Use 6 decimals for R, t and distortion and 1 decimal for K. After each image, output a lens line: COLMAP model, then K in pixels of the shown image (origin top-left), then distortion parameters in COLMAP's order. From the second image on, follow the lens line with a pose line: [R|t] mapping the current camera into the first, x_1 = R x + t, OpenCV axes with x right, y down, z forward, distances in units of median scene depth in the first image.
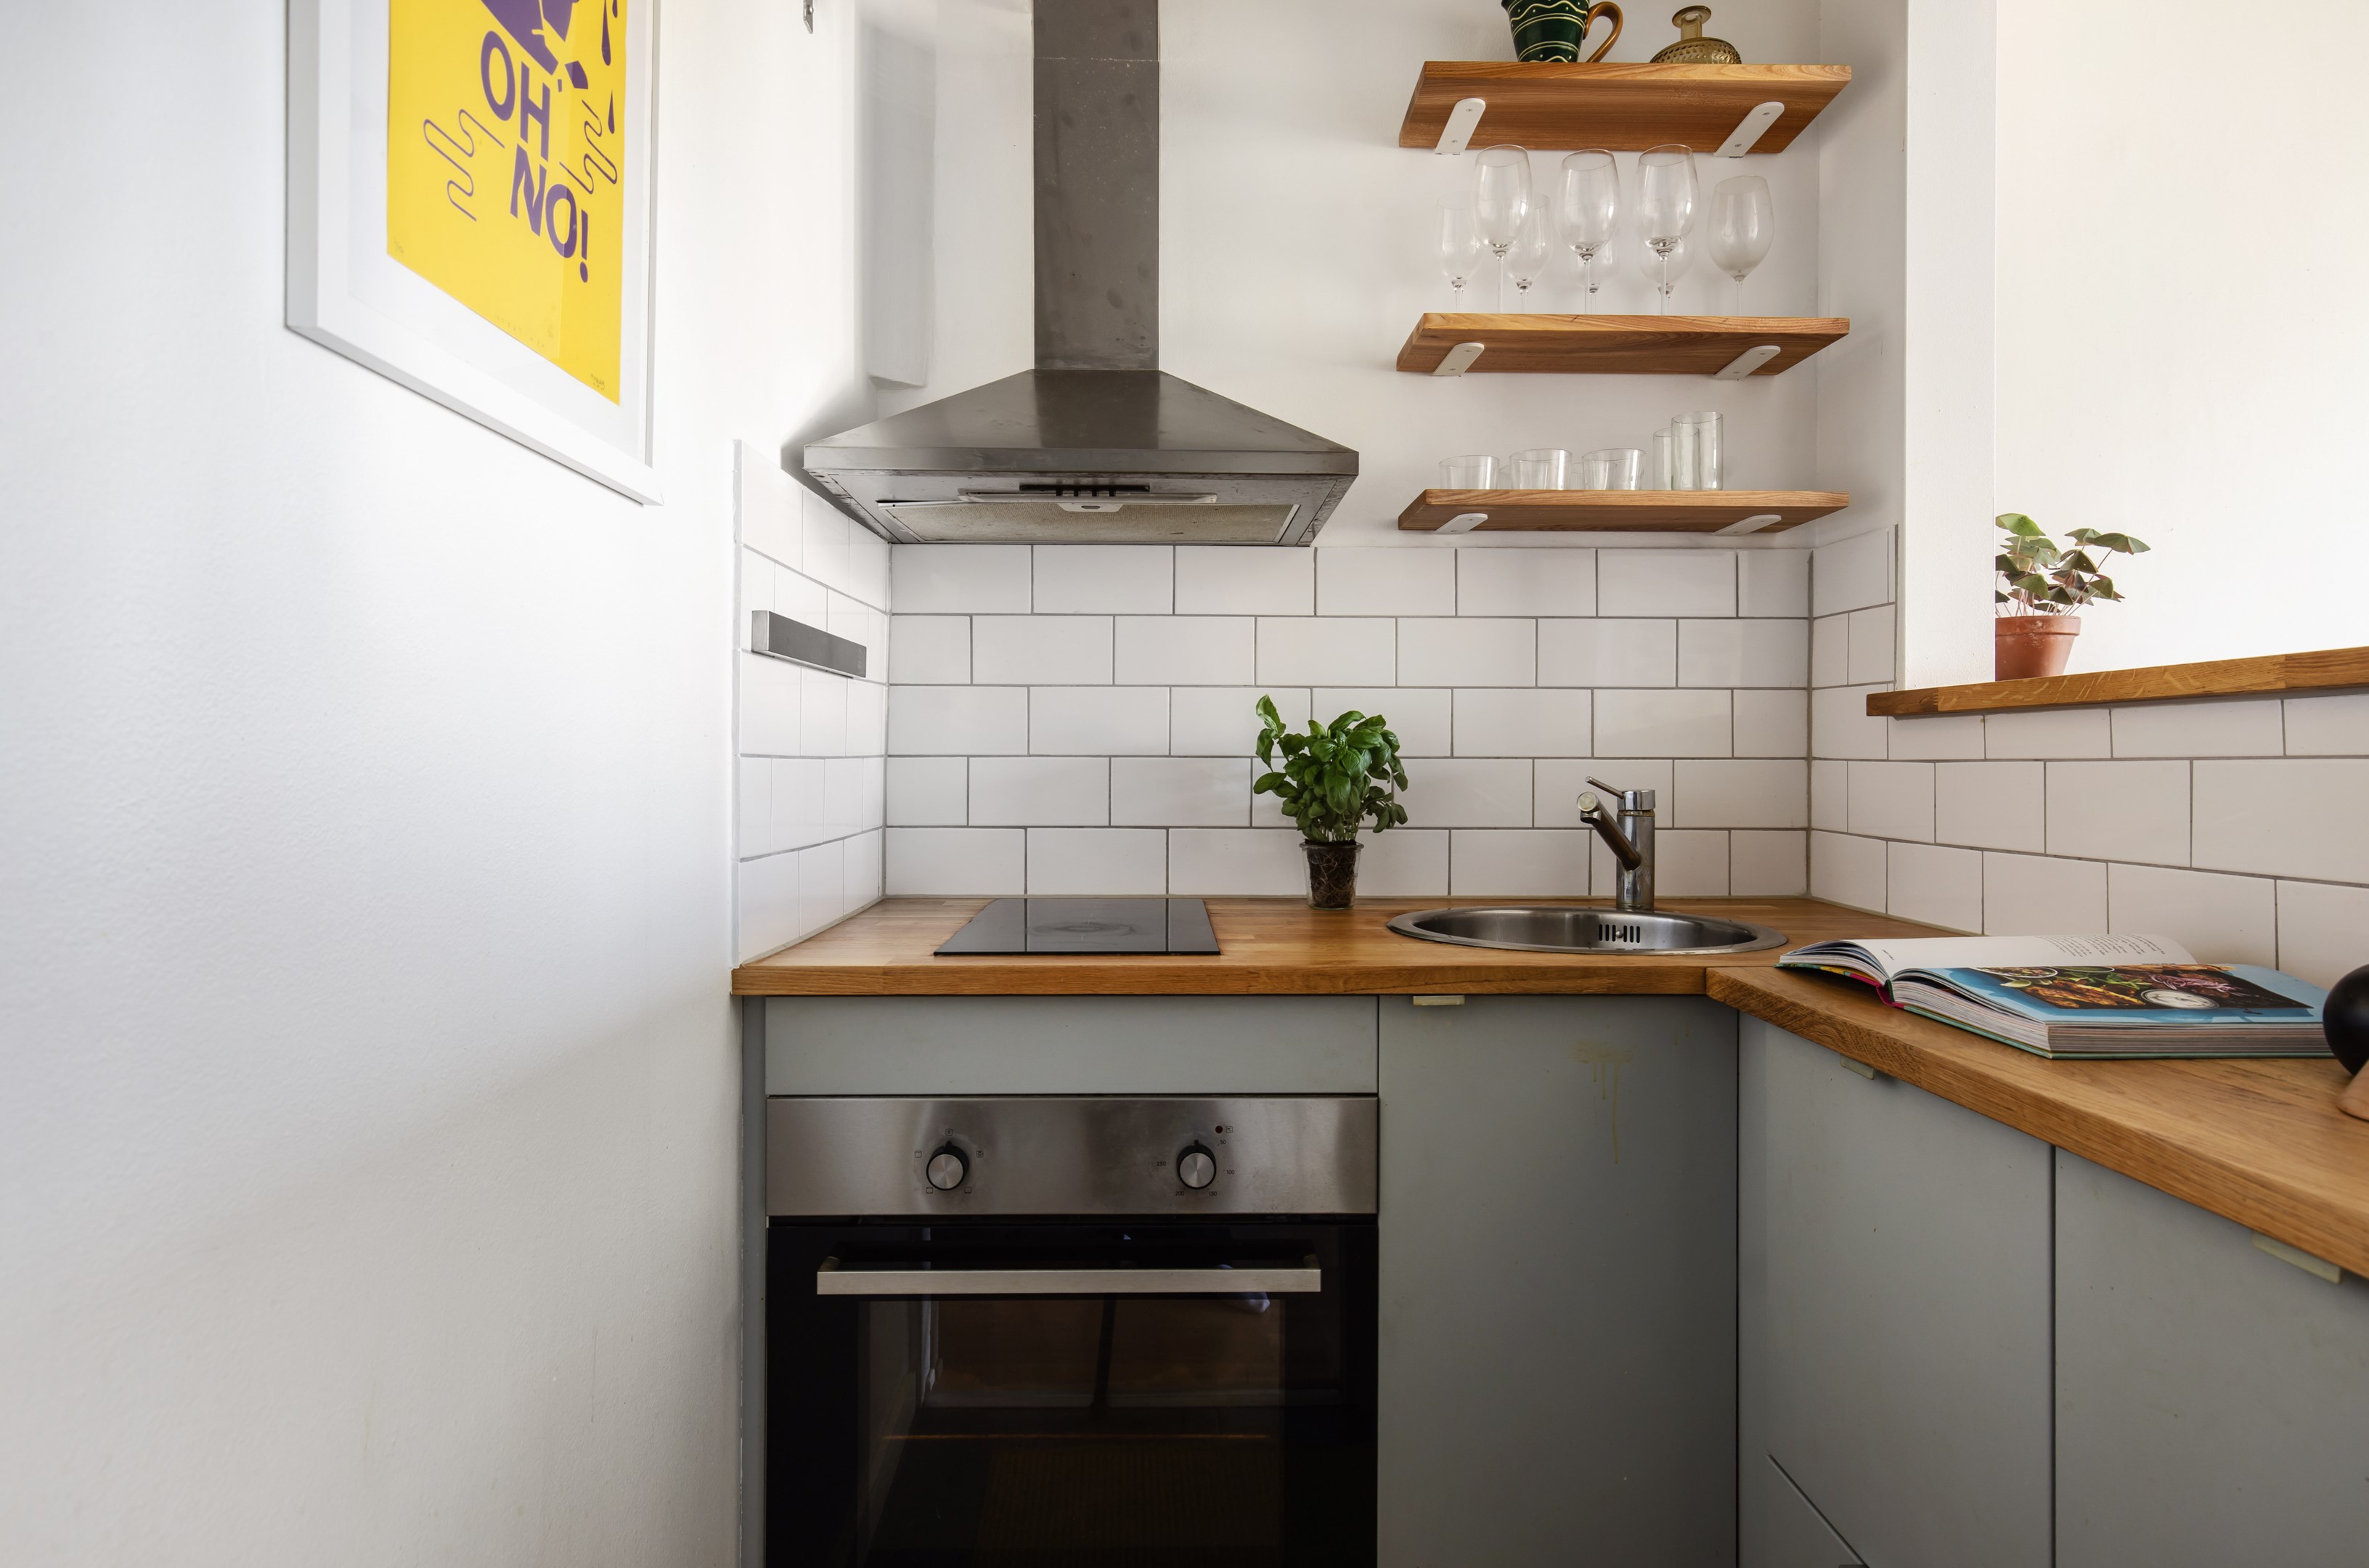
lens RADIAL K [[1342.8, 0, 1184.9], [0, 1342.8, 767.9], [0, 0, 1]] dist [0.004859, -0.000417]
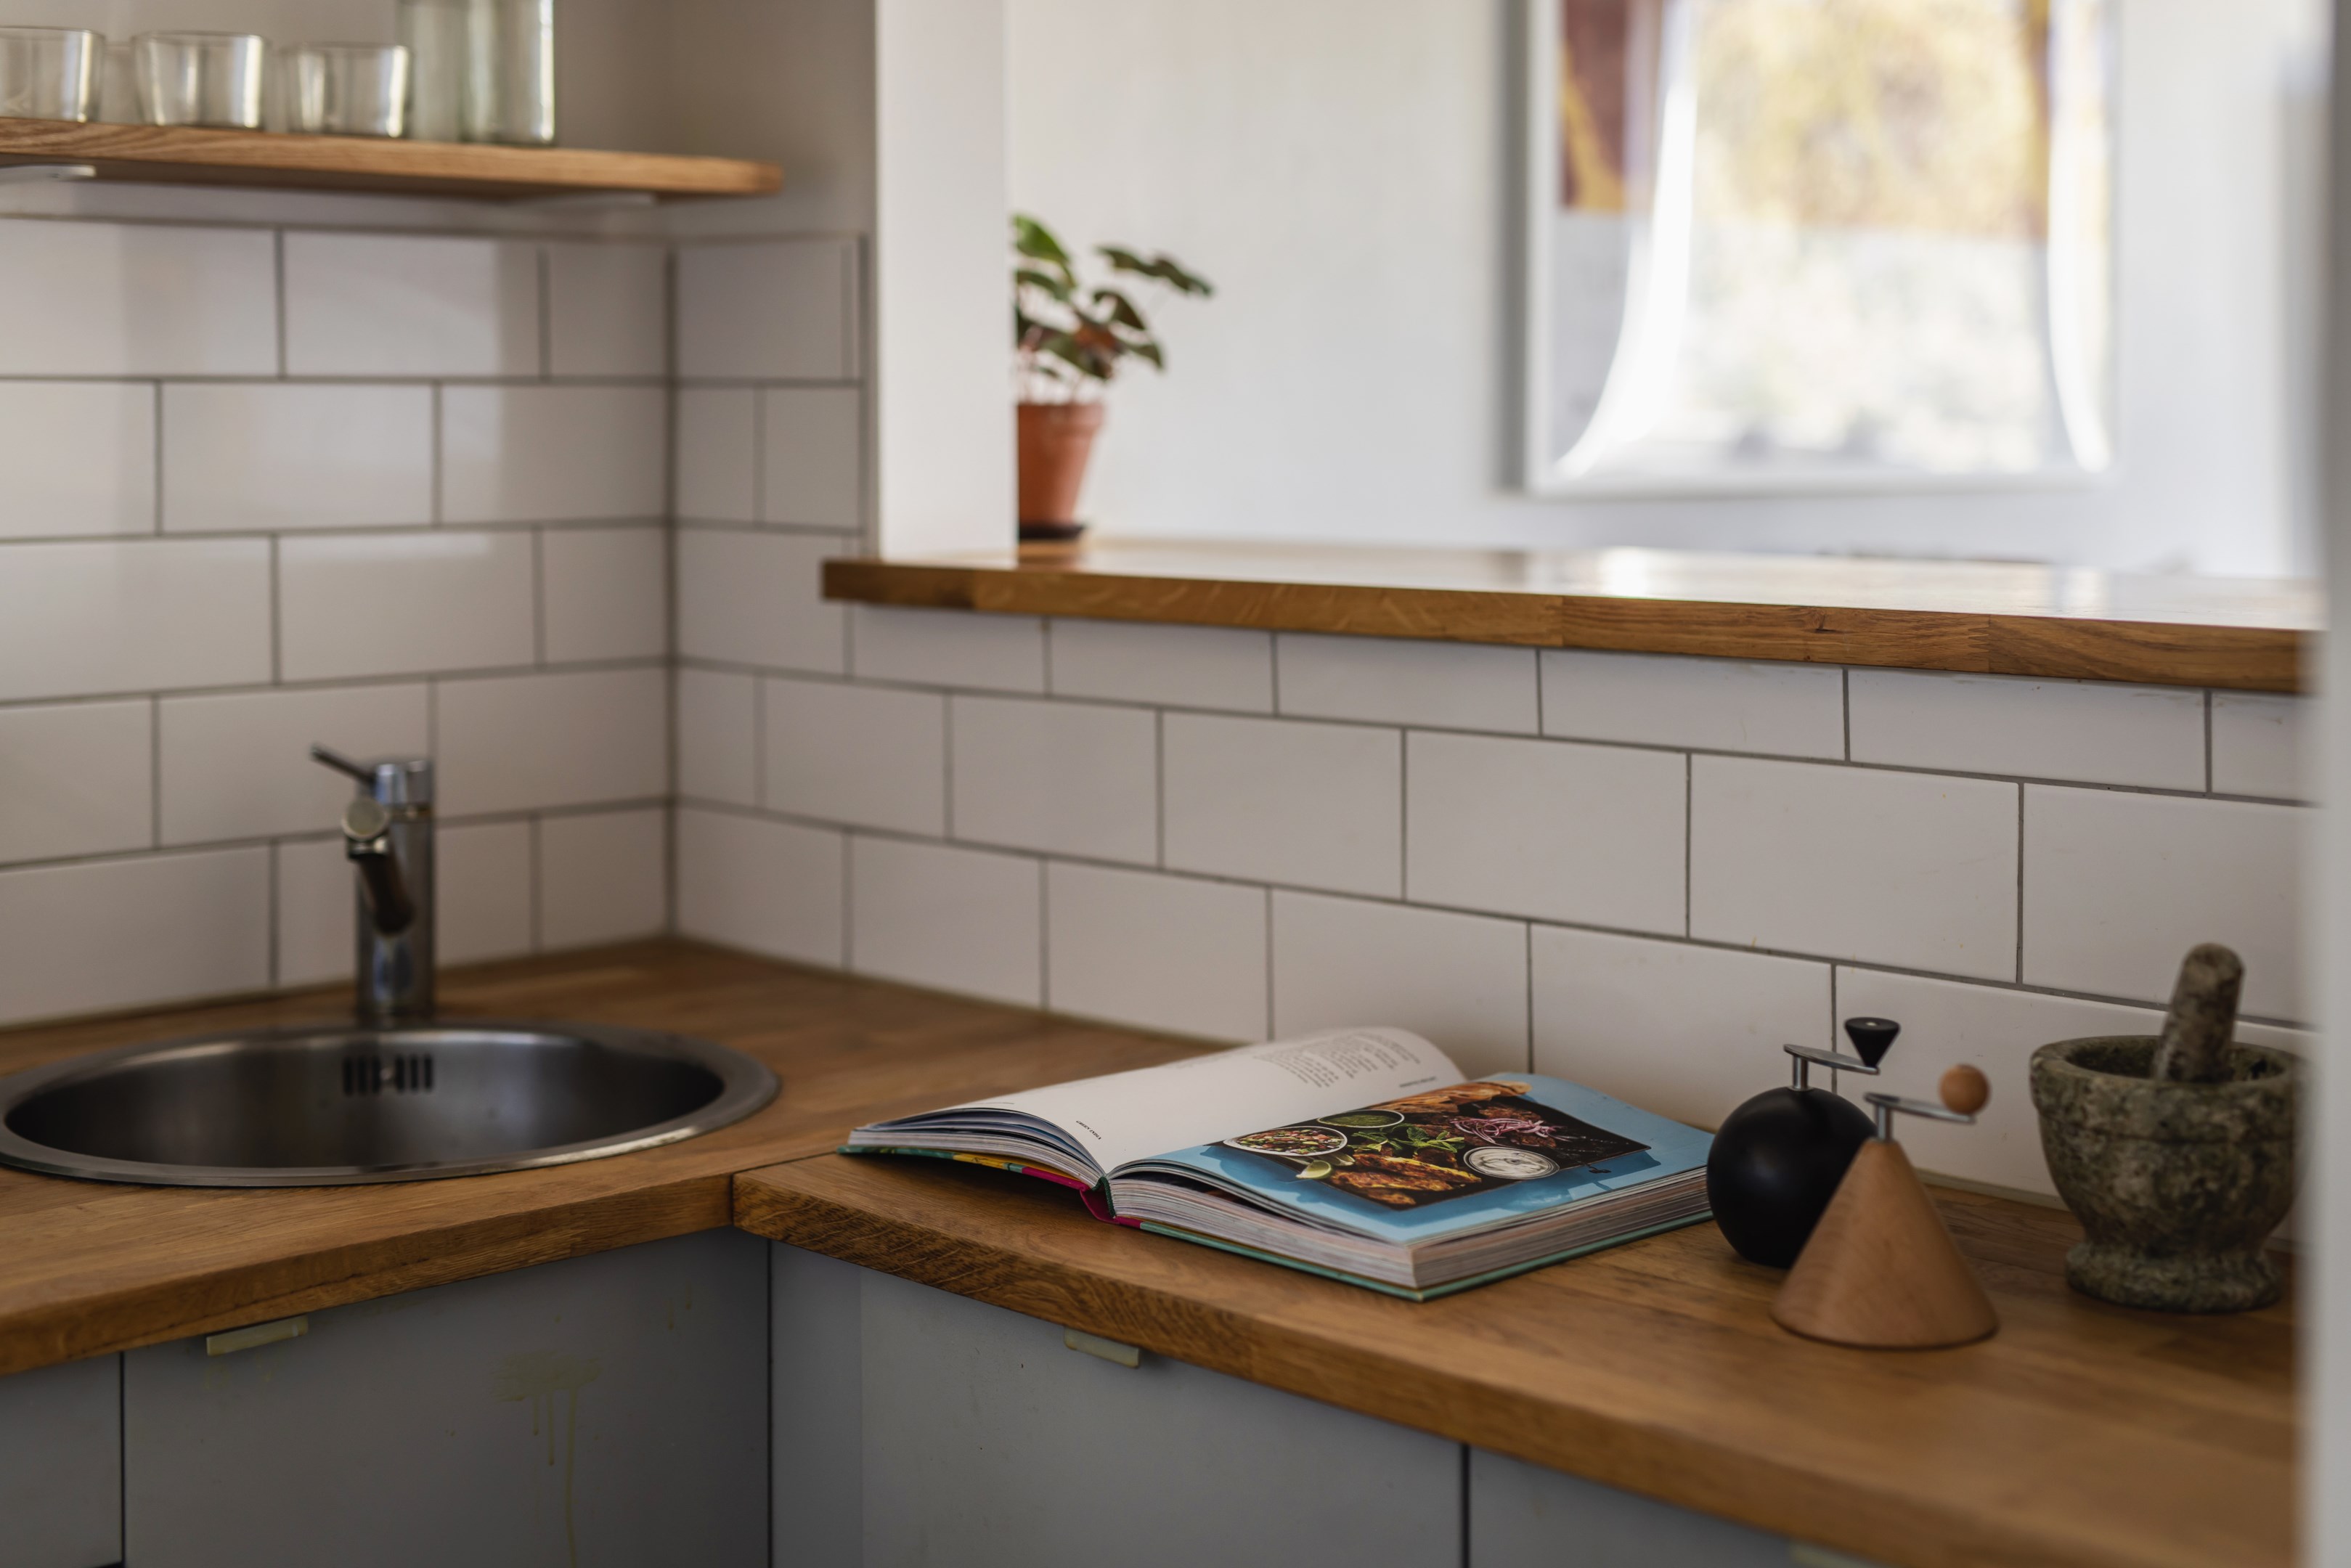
lens RADIAL K [[3336.5, 0, 1182.3], [0, 3336.5, 520.2], [0, 0, 1]] dist [-0.017023, 0.045196]
pose [[0.733676, -0.026421, 0.678985, -0.262742], [0.007646, 0.999502, 0.030631, -0.106040], [-0.679456, -0.017281, 0.733513, -0.043225]]
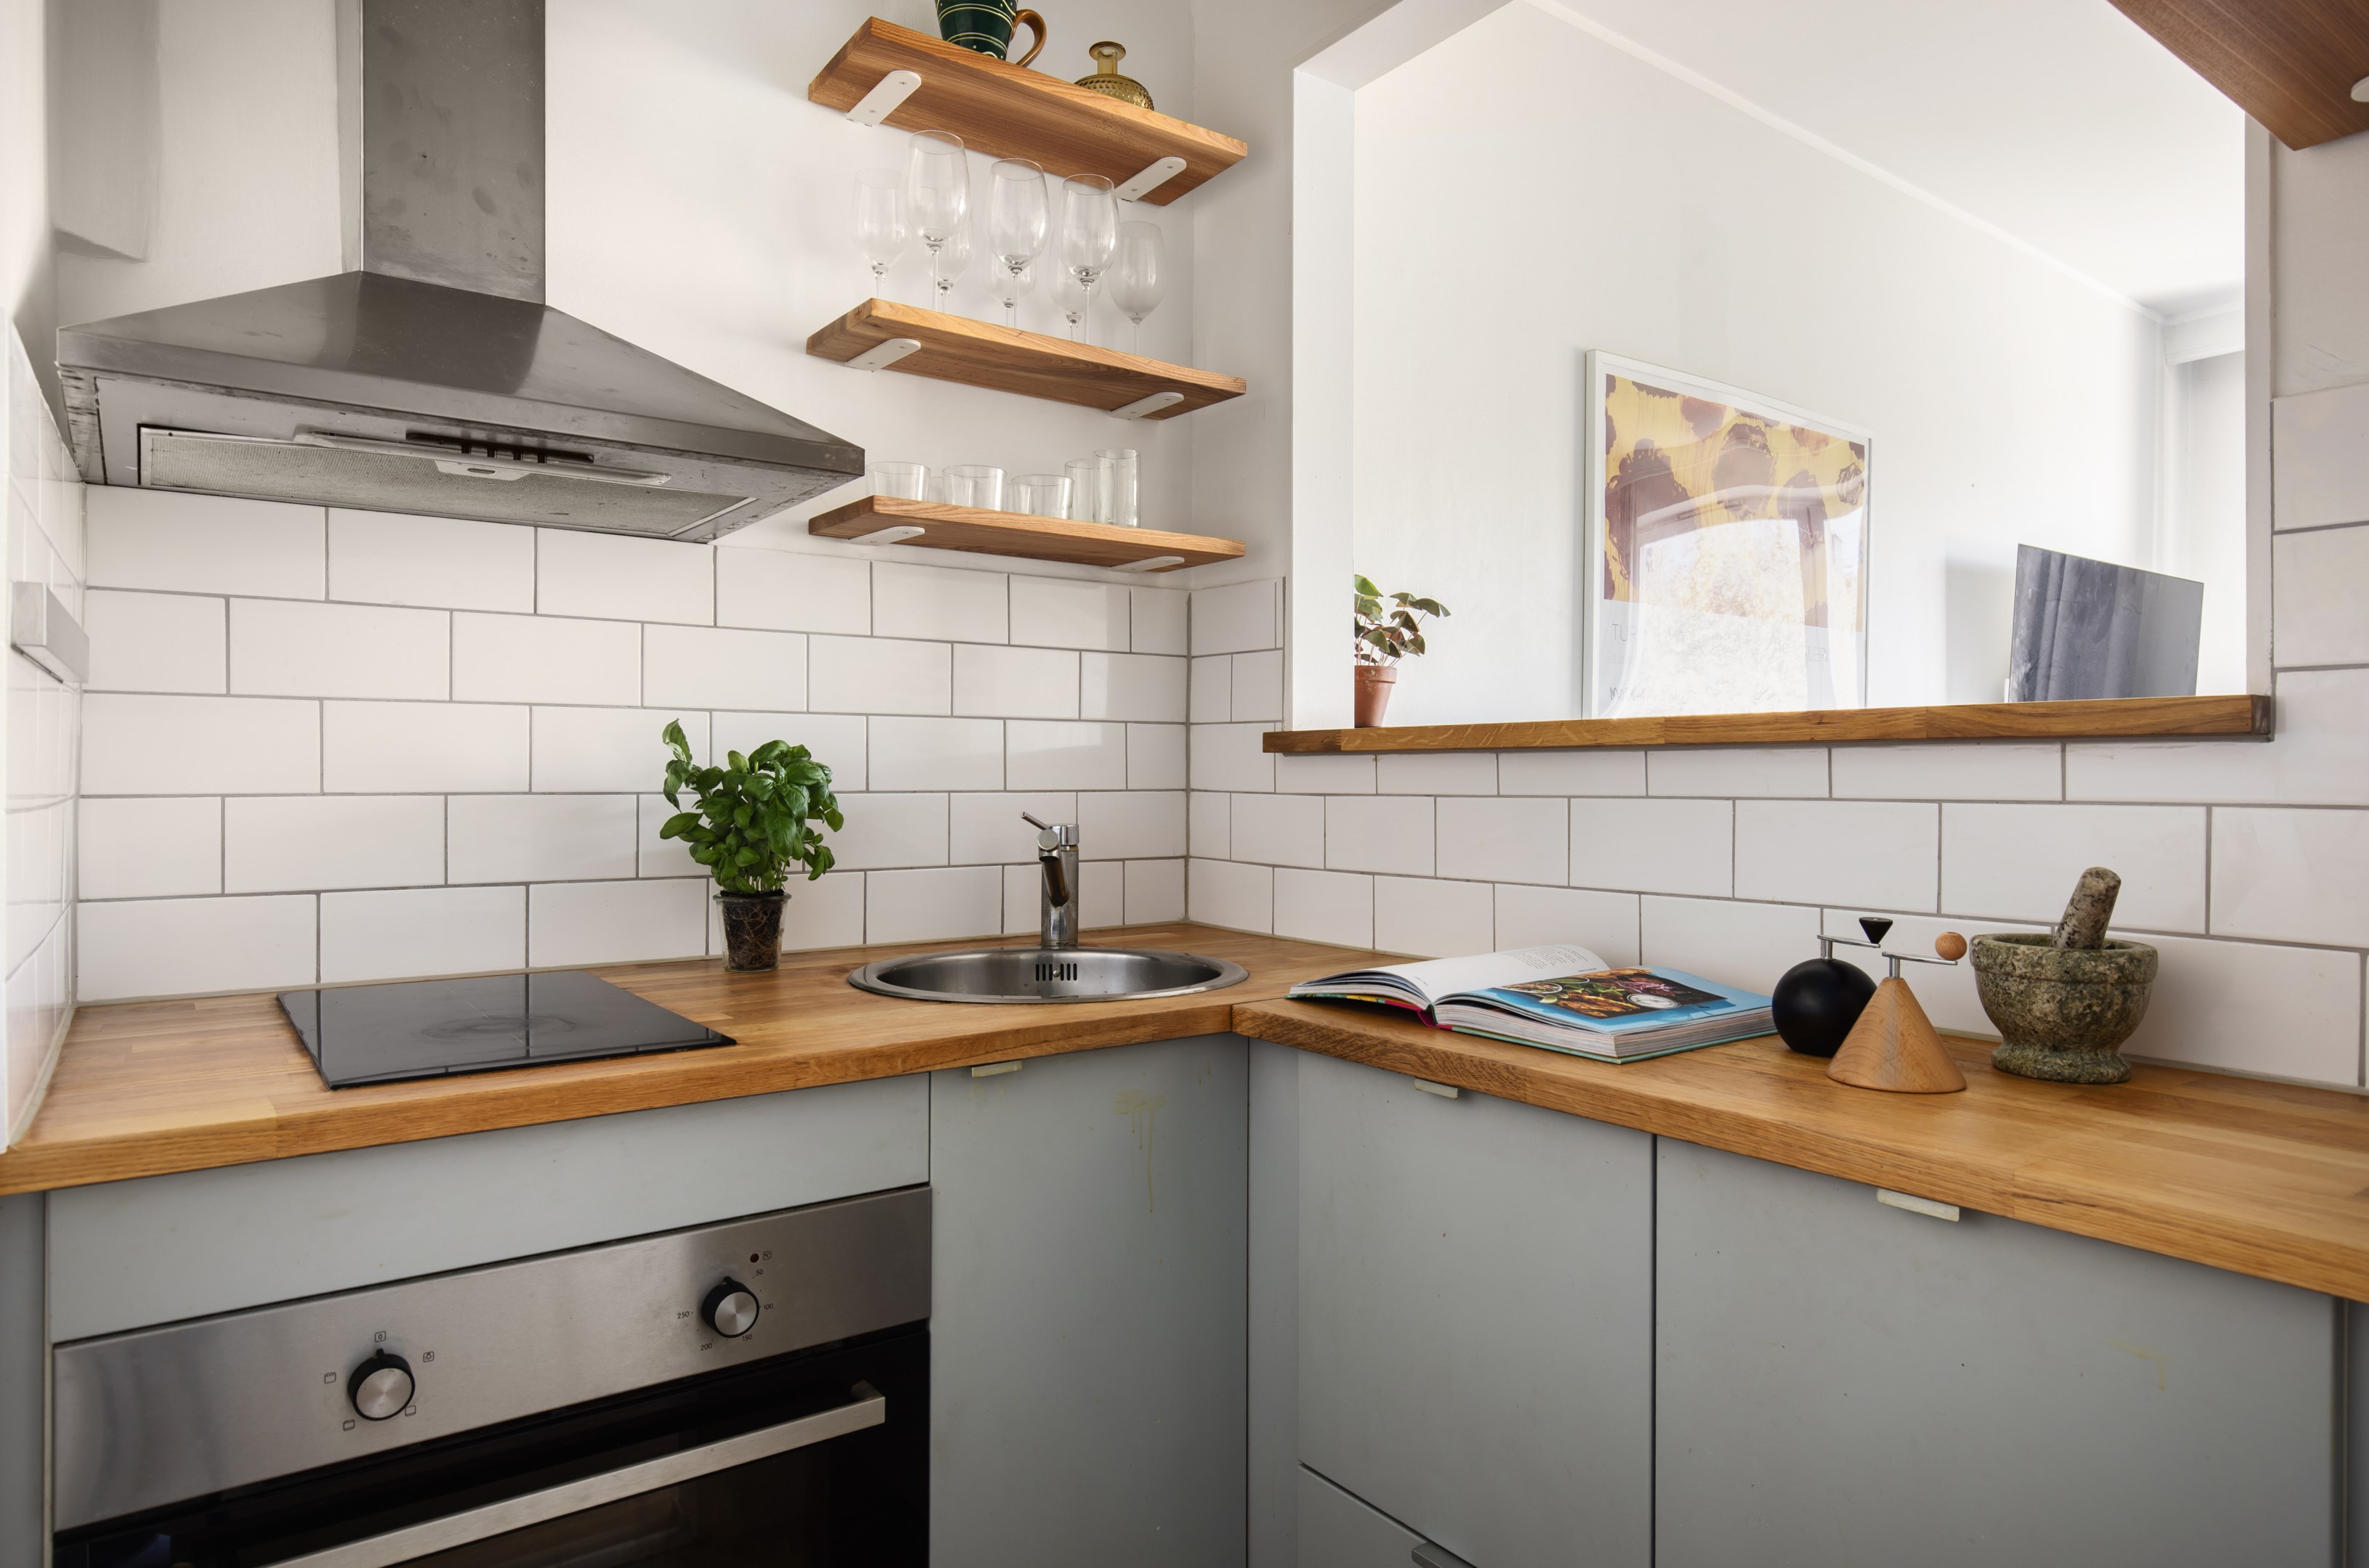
lens RADIAL K [[1408.7, 0, 1178.9], [0, 1408.7, 790.2], [0, 0, 1]] dist [0.001612, 0.000096]
pose [[0.819900, -0.007297, 0.572461, -0.190522], [0.003589, 0.999965, 0.007607, -0.016840], [-0.572496, -0.004182, 0.819897, 0.110556]]
